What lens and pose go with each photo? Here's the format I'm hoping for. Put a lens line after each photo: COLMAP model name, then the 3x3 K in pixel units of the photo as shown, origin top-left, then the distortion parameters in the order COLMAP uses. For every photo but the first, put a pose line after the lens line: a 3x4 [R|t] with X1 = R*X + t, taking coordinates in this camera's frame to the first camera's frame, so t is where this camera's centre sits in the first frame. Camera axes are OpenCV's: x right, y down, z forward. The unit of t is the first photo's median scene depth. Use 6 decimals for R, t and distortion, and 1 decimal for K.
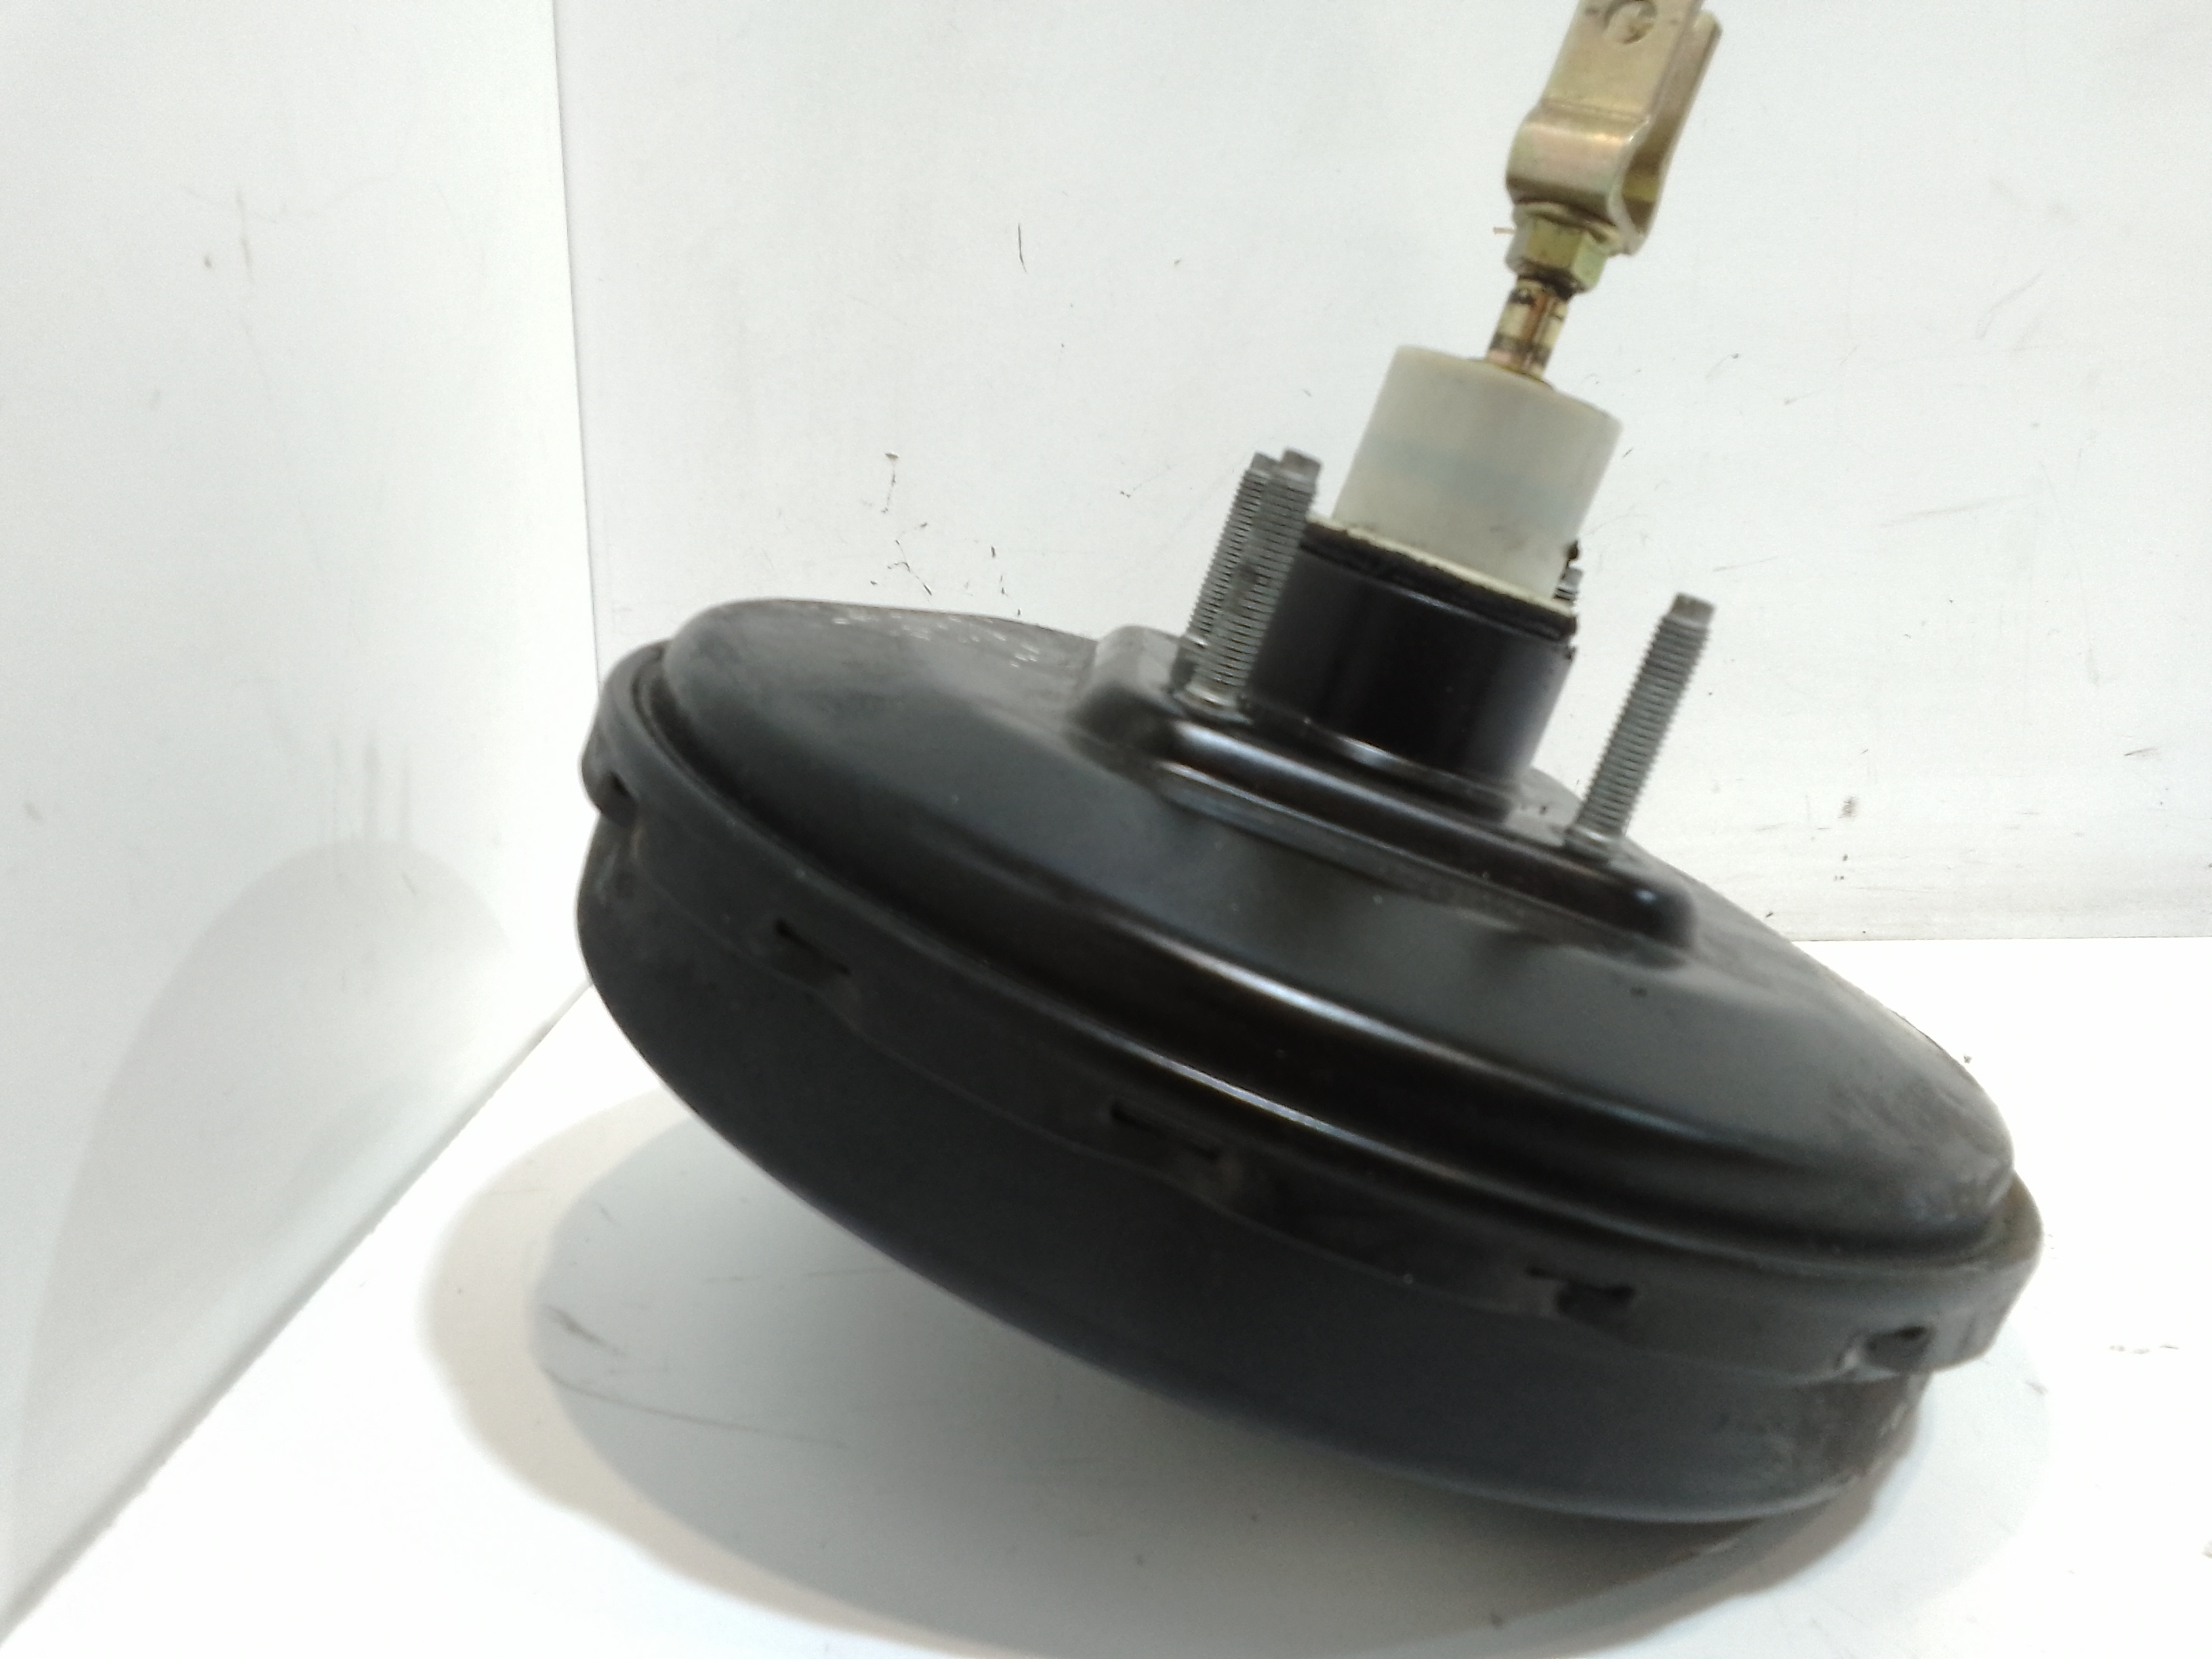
lens RADIAL K [[1767.4, 0, 1106.0], [0, 1767.4, 829.5], [0, 0, 1]] dist [0.131438, -0.210789]
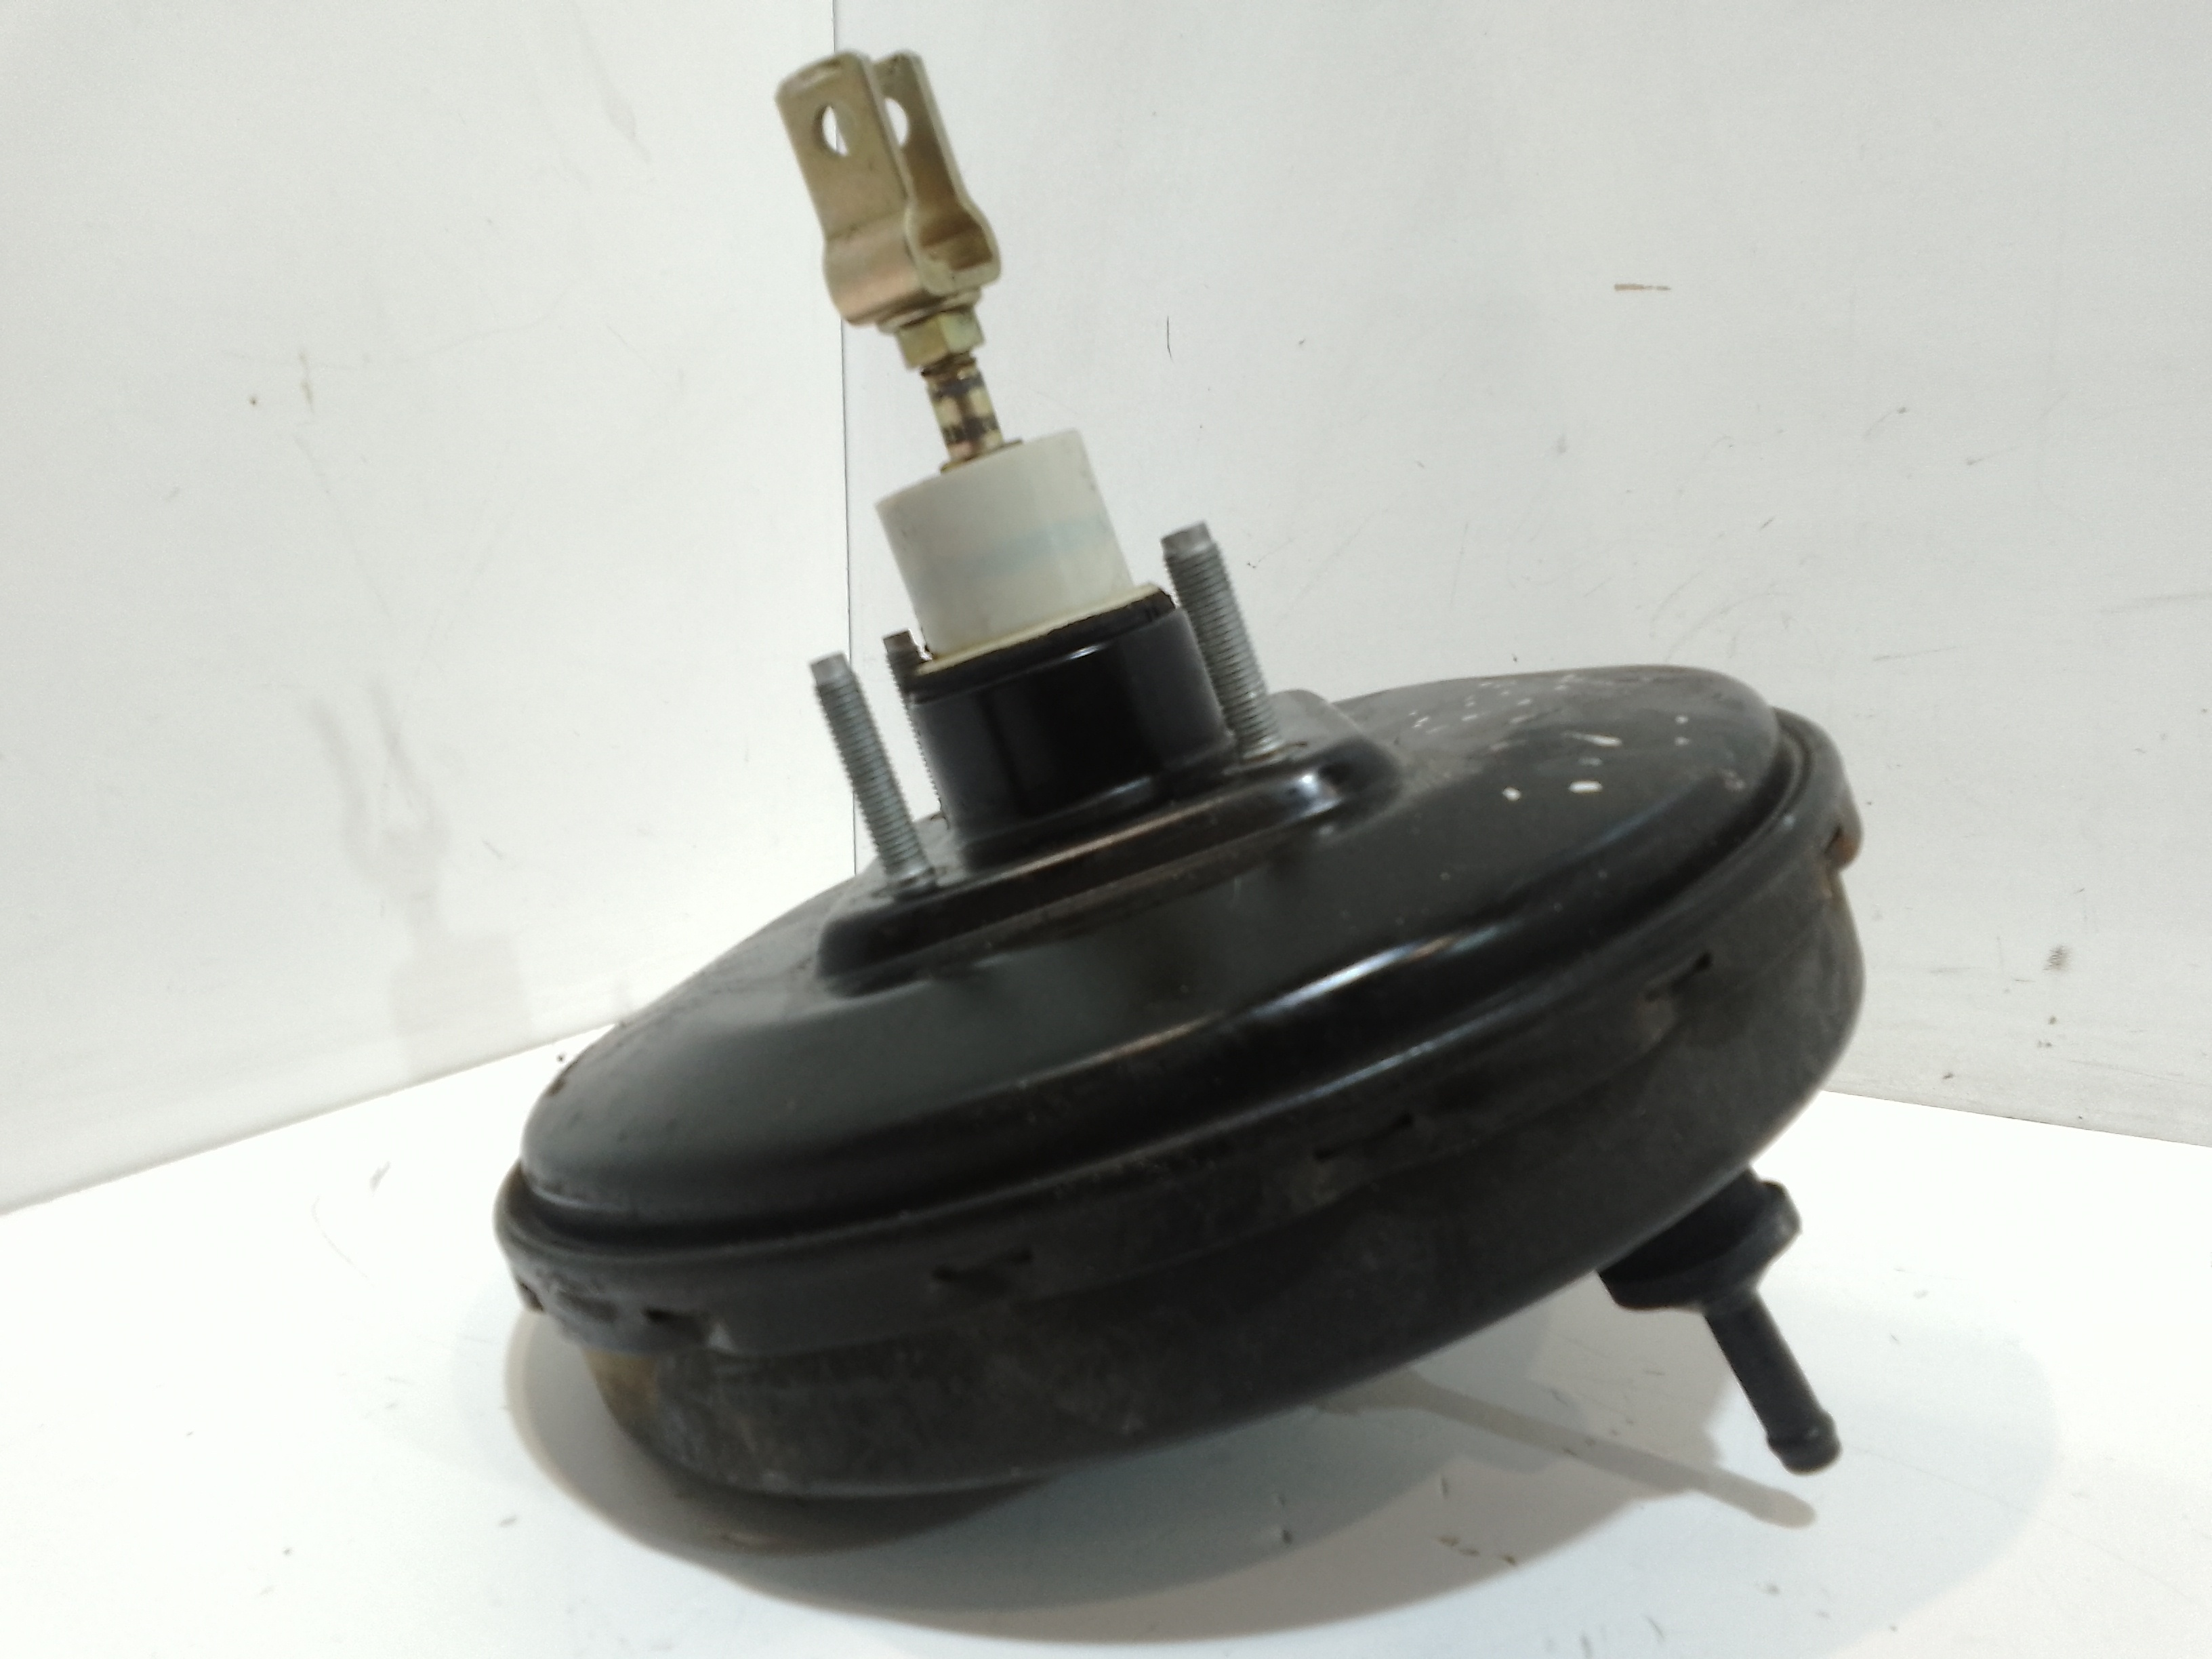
lens RADIAL K [[1767.4, 0, 1106.0], [0, 1767.4, 829.5], [0, 0, 1]] dist [0.131438, -0.210789]
pose [[0.838828, 0.086766, -0.537438, 0.500766], [-0.107282, 0.994204, -0.006937, -0.018963], [0.533721, 0.063477, 0.843275, 0.088740]]
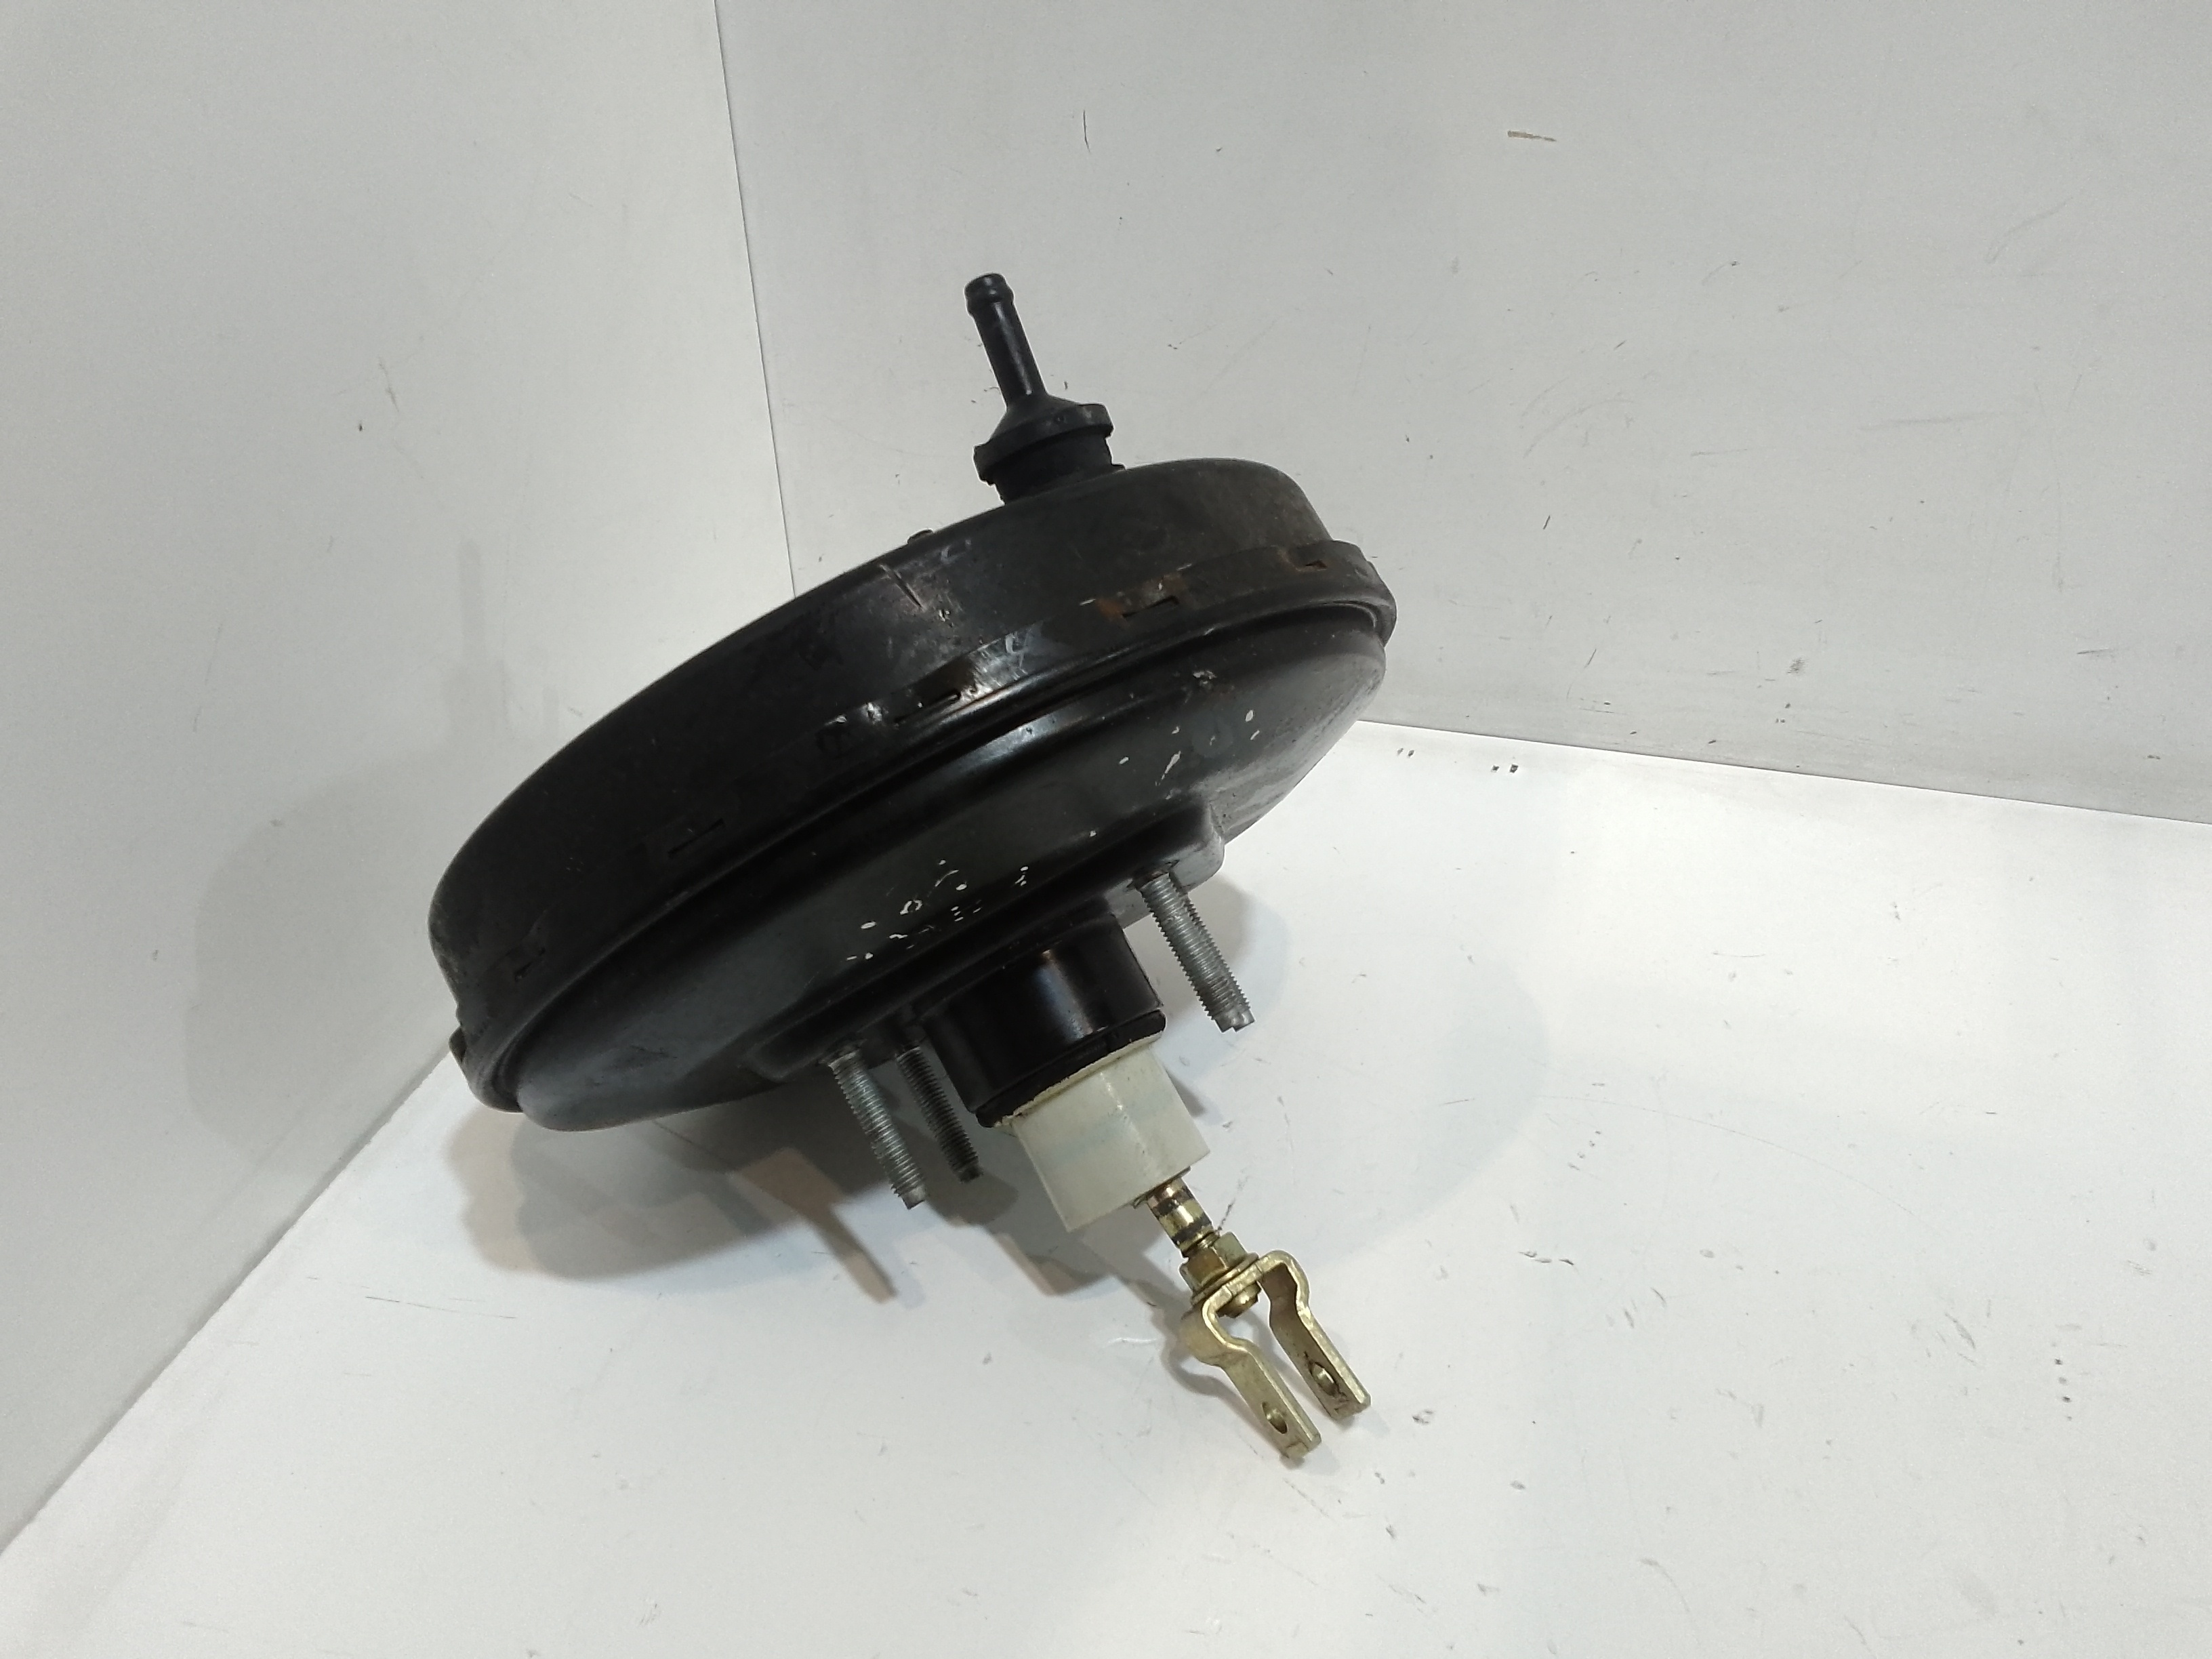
lens RADIAL K [[1767.4, 0, 1106.0], [0, 1767.4, 829.5], [0, 0, 1]] dist [0.131438, -0.210789]
pose [[0.951263, 0.158908, -0.264284, 0.325067], [-0.044959, 0.919318, 0.390939, -0.348131], [0.305084, -0.360004, 0.881658, -0.163066]]
